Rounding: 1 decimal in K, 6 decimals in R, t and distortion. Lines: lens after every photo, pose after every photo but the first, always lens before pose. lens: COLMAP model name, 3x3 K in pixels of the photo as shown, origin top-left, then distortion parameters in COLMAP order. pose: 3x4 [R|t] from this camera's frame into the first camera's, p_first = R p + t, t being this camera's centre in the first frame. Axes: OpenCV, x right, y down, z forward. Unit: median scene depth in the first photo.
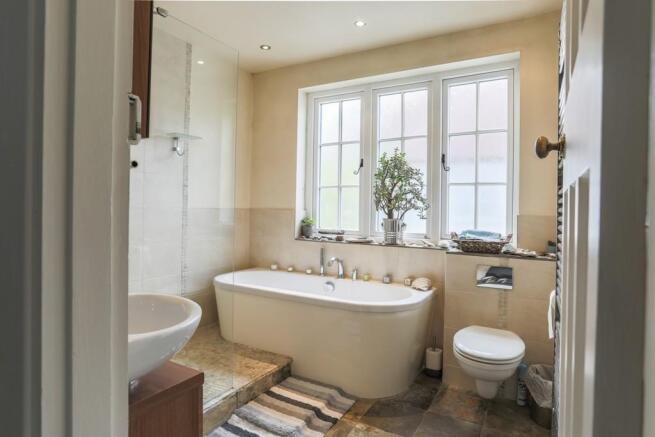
lens RADIAL K [[334.7, 0, 329.5], [0, 334.7, 197.7], [0, 0, 1]] dist [-0.053330, 0.022559]
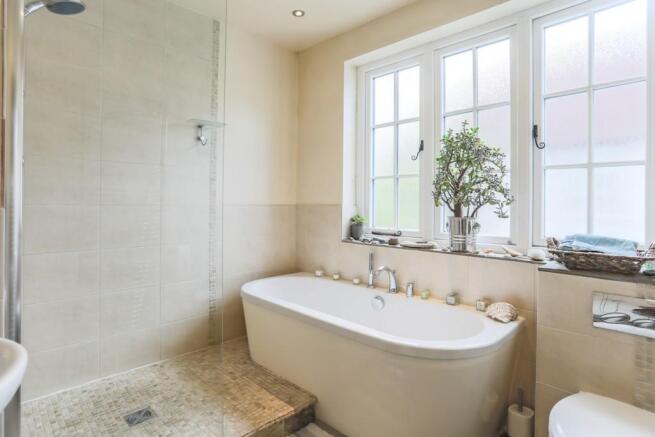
lens RADIAL K [[334.7, 0, 329.5], [0, 334.7, 197.7], [0, 0, 1]] dist [-0.053330, 0.022559]
pose [[0.968328, -0.012759, -0.249355, 0.090950], [0.015707, 0.999828, 0.009837, 0.008300], [0.249187, -0.013442, 0.968362, 0.215063]]
